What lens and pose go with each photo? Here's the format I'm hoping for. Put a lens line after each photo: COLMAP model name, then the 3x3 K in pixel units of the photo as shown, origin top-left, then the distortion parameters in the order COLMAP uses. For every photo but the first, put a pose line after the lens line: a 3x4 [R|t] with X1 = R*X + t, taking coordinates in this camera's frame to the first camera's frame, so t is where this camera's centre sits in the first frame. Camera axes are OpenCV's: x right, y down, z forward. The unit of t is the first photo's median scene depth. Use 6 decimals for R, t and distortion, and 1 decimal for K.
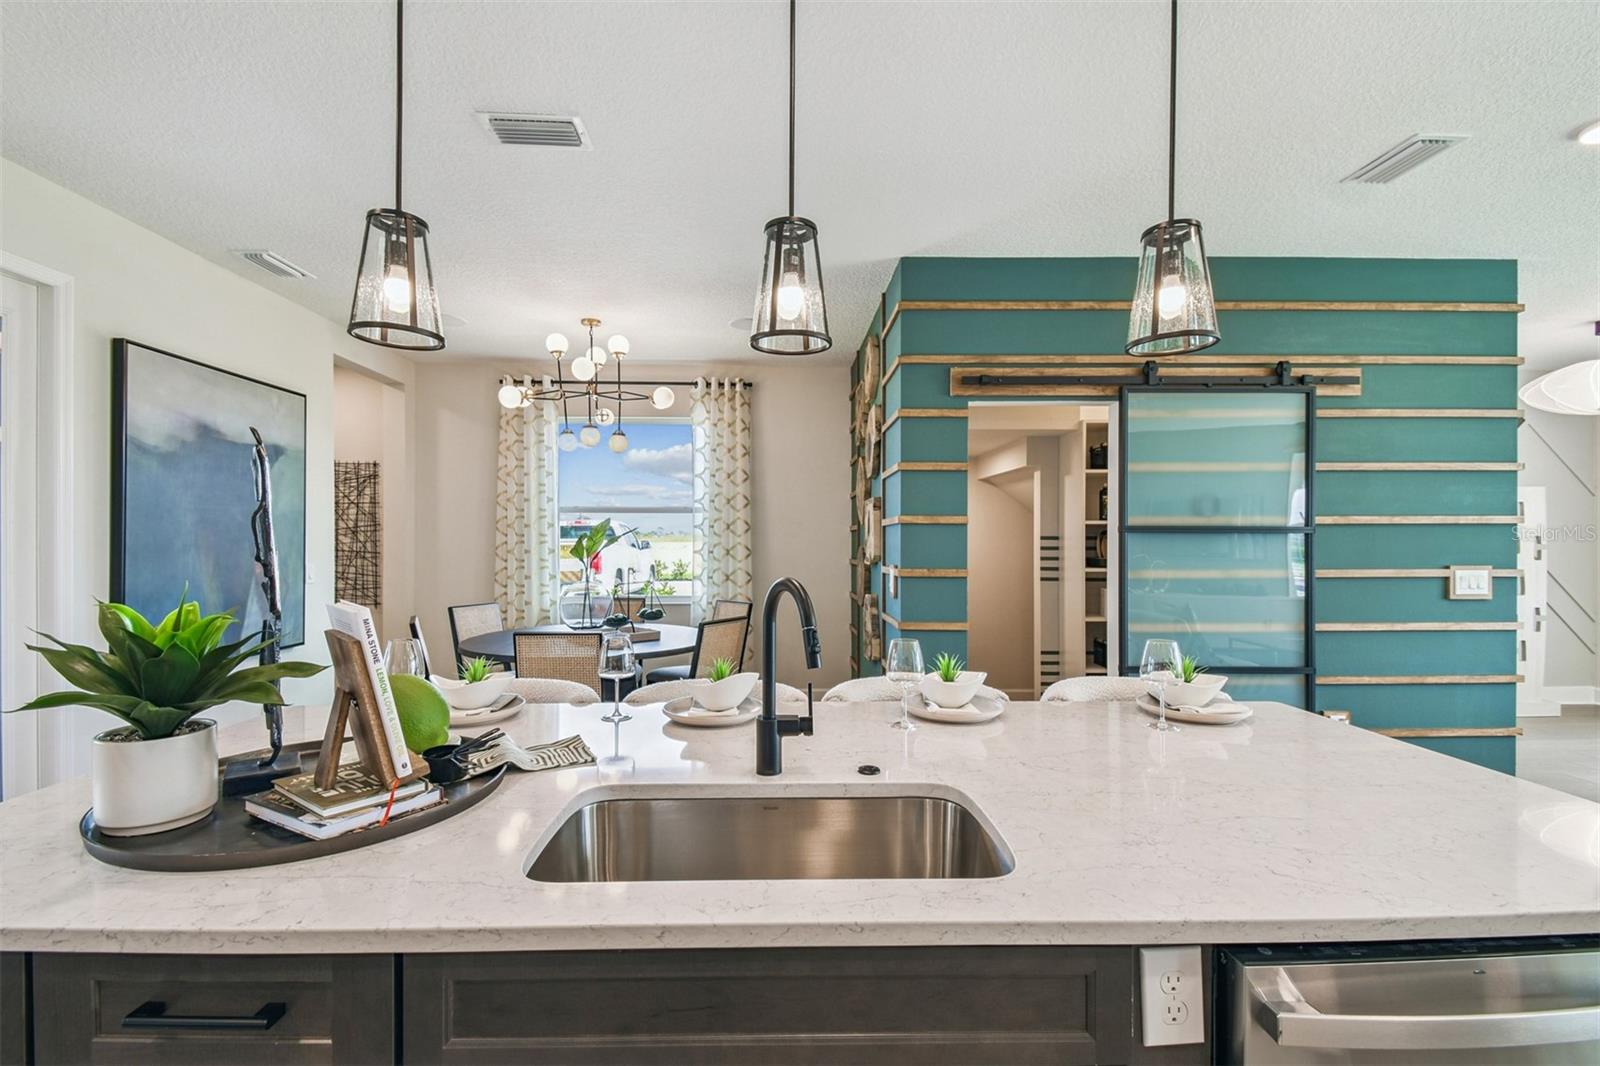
lens RADIAL K [[707.7, 0, 792.6], [0, 707.7, 530.8], [0, 0, 1]] dist [0.059208, -0.038582]
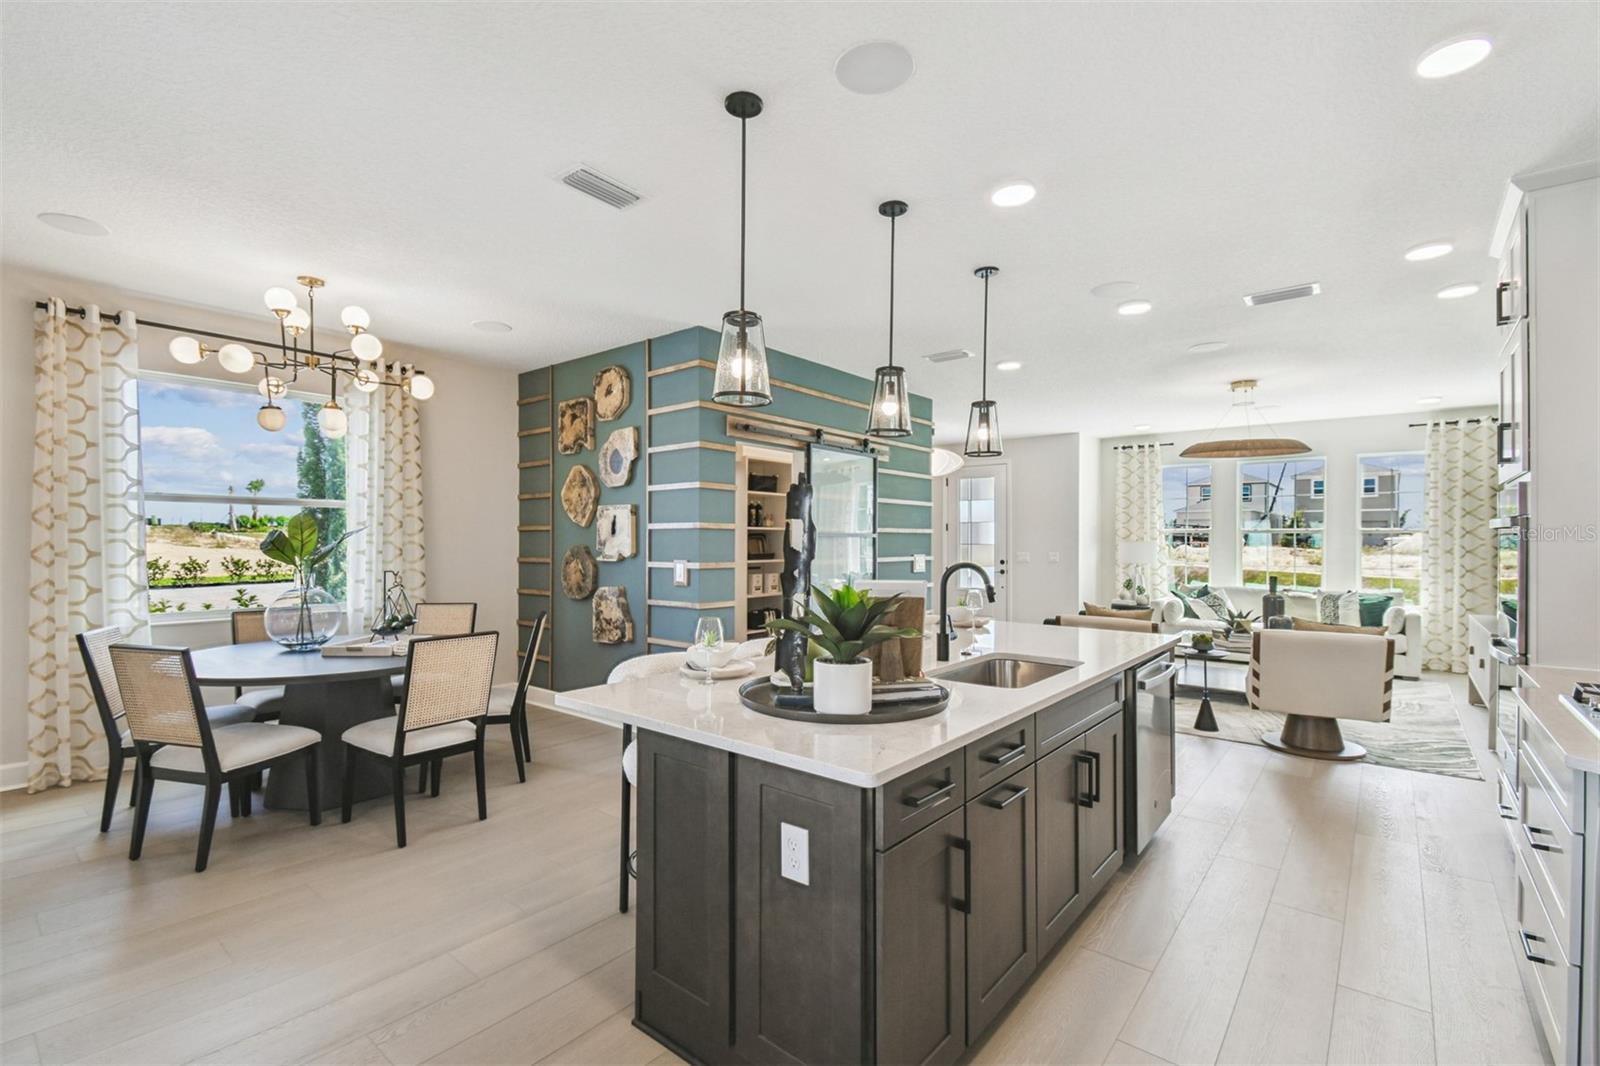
lens RADIAL K [[707.4, 0, 801.4], [0, 707.4, 545.5], [0, 0, 1]] dist [0.054935, -0.031049]
pose [[0.655926, -0.002550, 0.754821, -0.693831], [-0.015539, 0.999737, 0.016880, -0.003867], [-0.754665, -0.022802, 0.655714, -0.005107]]
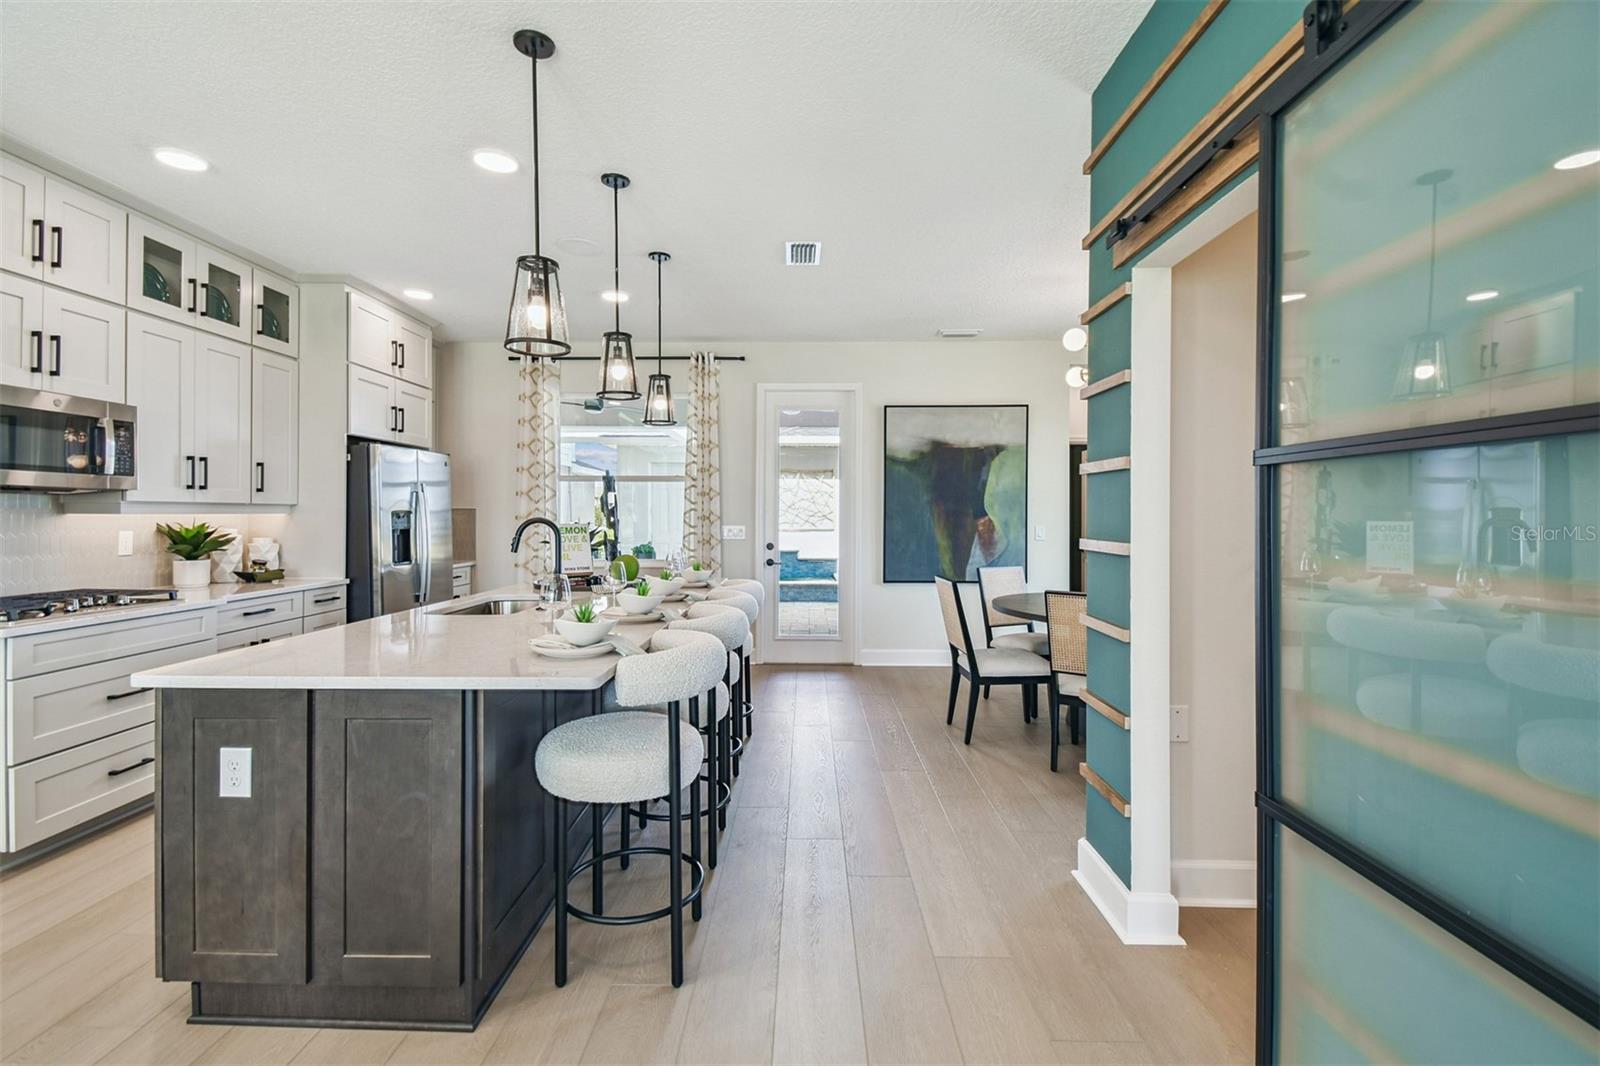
lens RADIAL K [[705.1, 0, 793.3], [0, 705.1, 516.0], [0, 0, 1]] dist [0.048410, -0.030470]
pose [[-0.046057, -0.001061, -0.998938, 0.839009], [0.012862, 0.999916, -0.001655, 0.027629], [0.998856, -0.012924, -0.046039, 0.710479]]
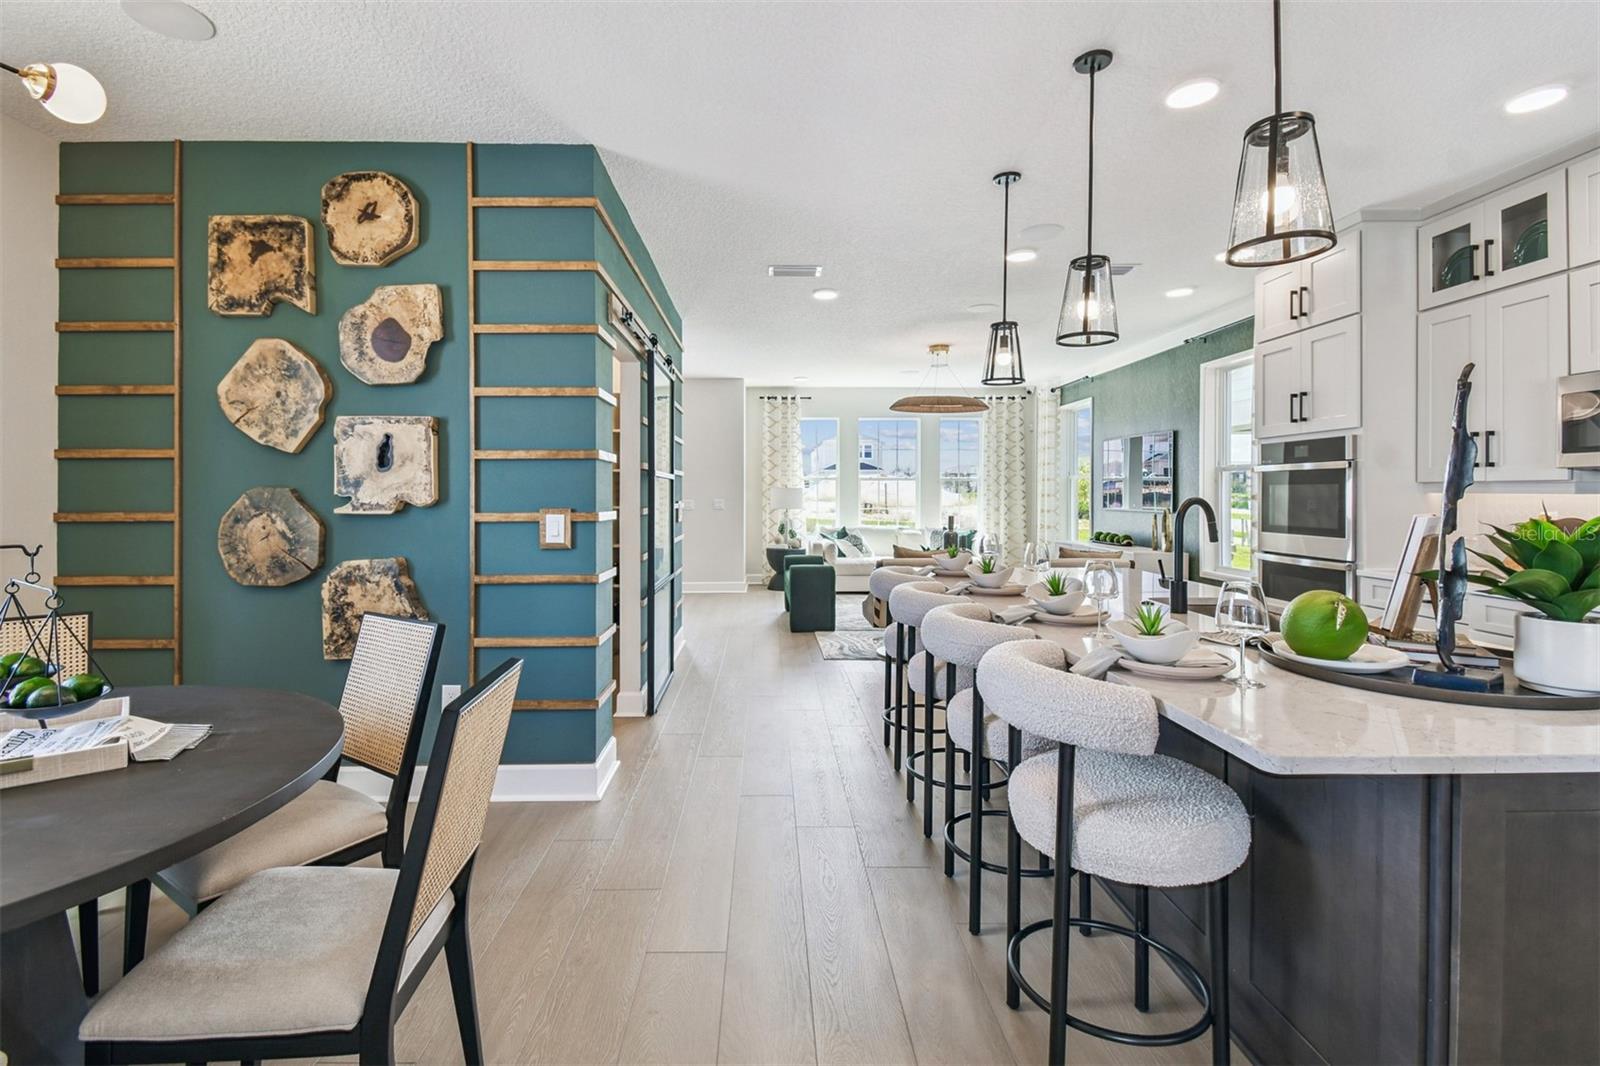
lens RADIAL K [[720.2, 0, 770.5], [0, 720.2, 497.8], [0, 0, 1]] dist [0.042413, -0.025460]
pose [[0.024357, -0.005674, 0.999687, -0.690386], [-0.015653, 0.999859, 0.006056, 0.026672], [-0.999581, -0.015795, 0.024265, 0.739387]]
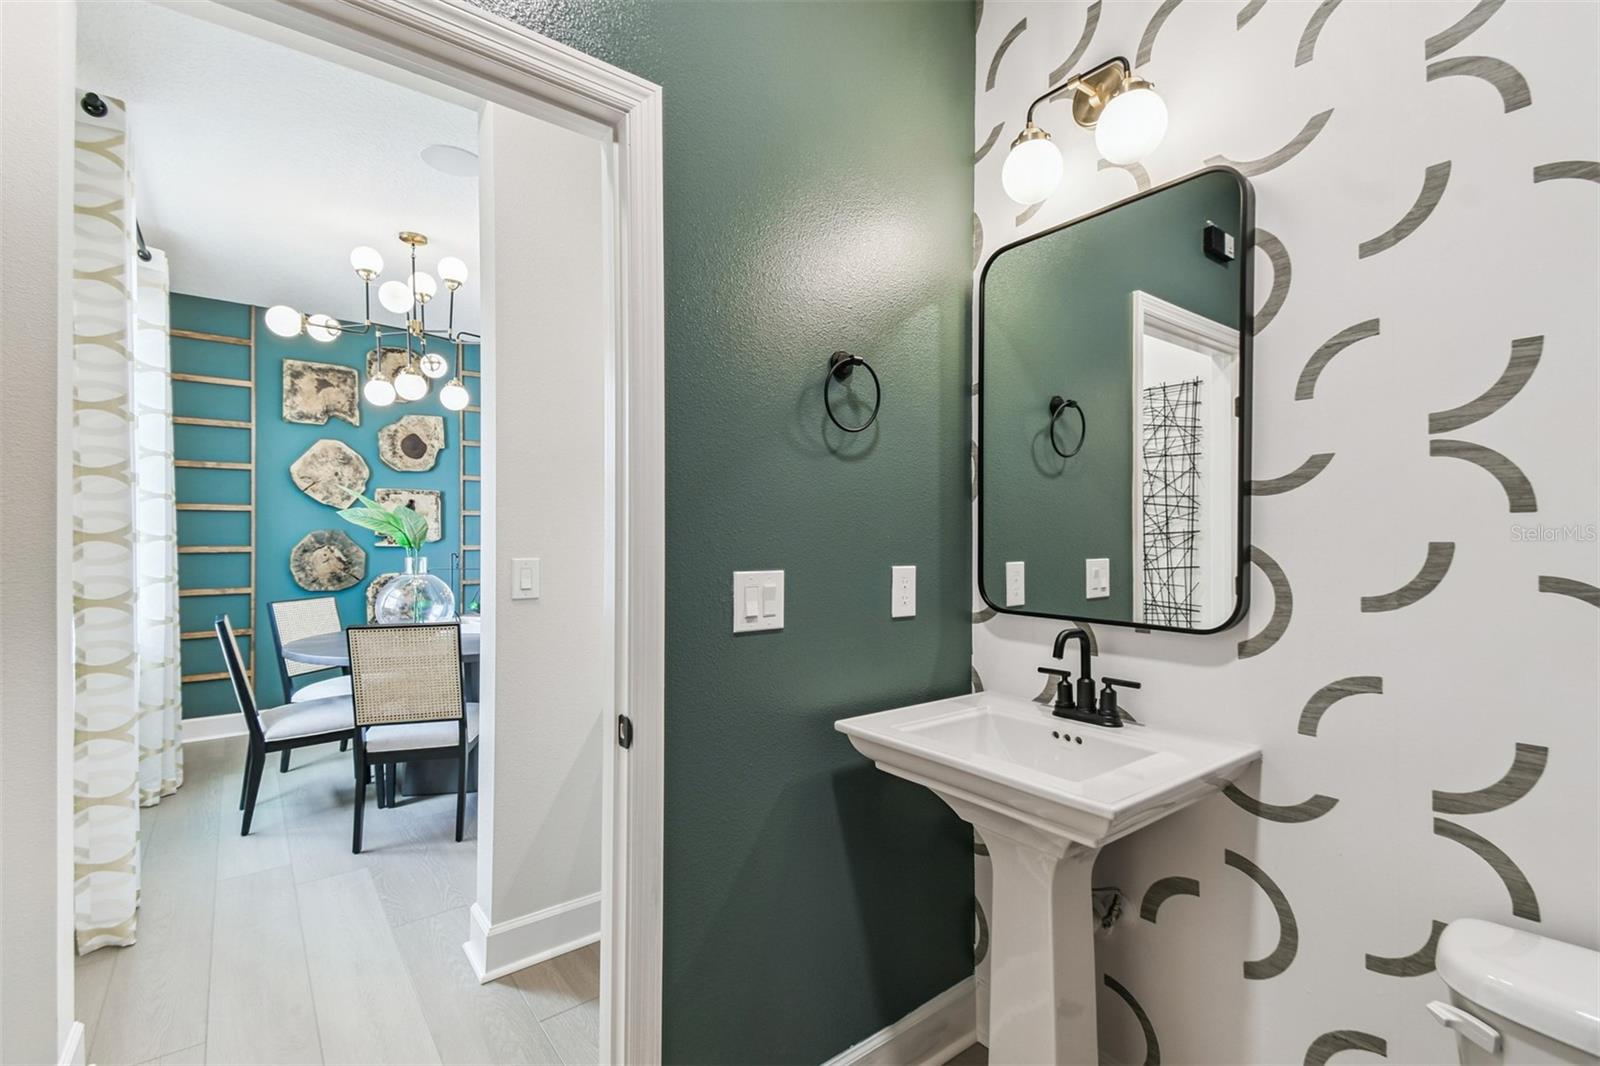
lens RADIAL K [[713.6, 0, 803.6], [0, 713.6, 539.4], [0, 0, 1]] dist [0.032308, -0.000475]
pose [[-0.590348, -0.003142, 0.807143, -1.476021], [-0.013879, 0.999884, -0.006259, 0.041761], [-0.807030, -0.014898, -0.590323, 1.406693]]
